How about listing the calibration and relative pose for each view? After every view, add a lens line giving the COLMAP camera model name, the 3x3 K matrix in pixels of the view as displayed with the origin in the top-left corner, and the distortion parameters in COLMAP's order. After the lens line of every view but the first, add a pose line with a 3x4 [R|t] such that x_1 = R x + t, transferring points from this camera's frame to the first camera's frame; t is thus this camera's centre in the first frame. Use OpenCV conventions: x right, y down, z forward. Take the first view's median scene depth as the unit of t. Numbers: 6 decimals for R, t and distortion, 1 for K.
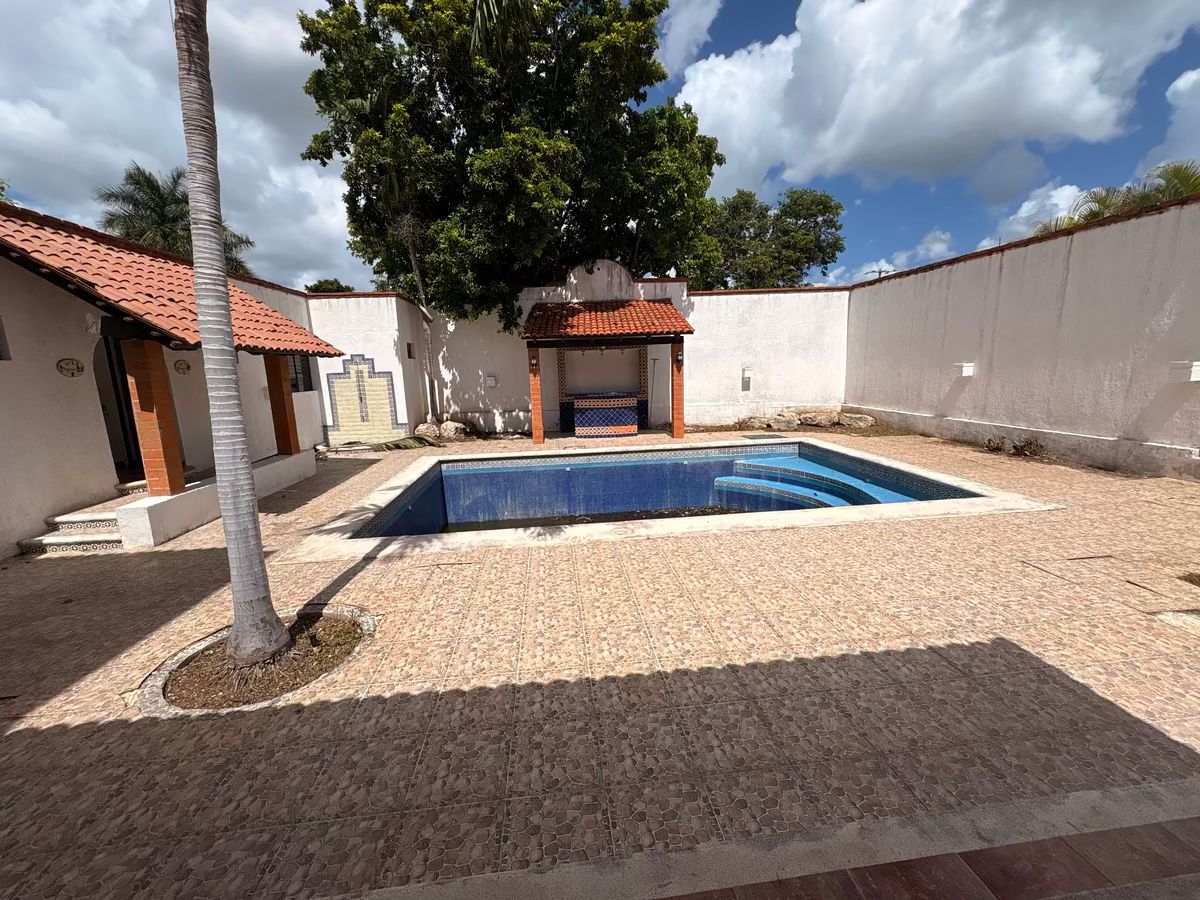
lens RADIAL K [[477.8, 0, 599.6], [0, 477.8, 445.3], [0, 0, 1]] dist [-0.000451, 0.000182]
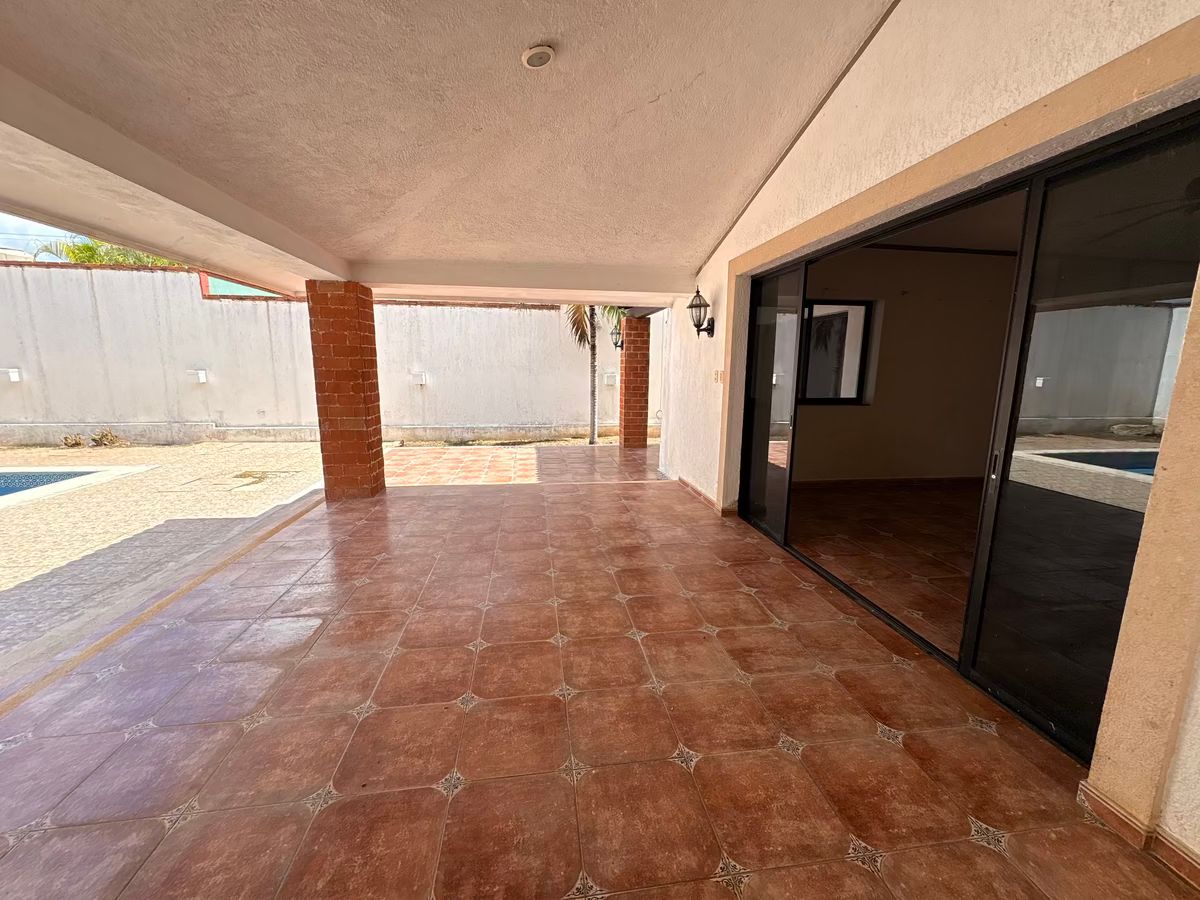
lens RADIAL K [[477.8, 0, 605.9], [0, 477.8, 446.1], [0, 0, 1]] dist [-0.000451, 0.000182]
pose [[-0.047602, -0.129374, 0.990453, -0.468614], [0.149432, 0.979495, 0.135125, 0.060214], [-0.987625, 0.154438, -0.027293, -0.291186]]
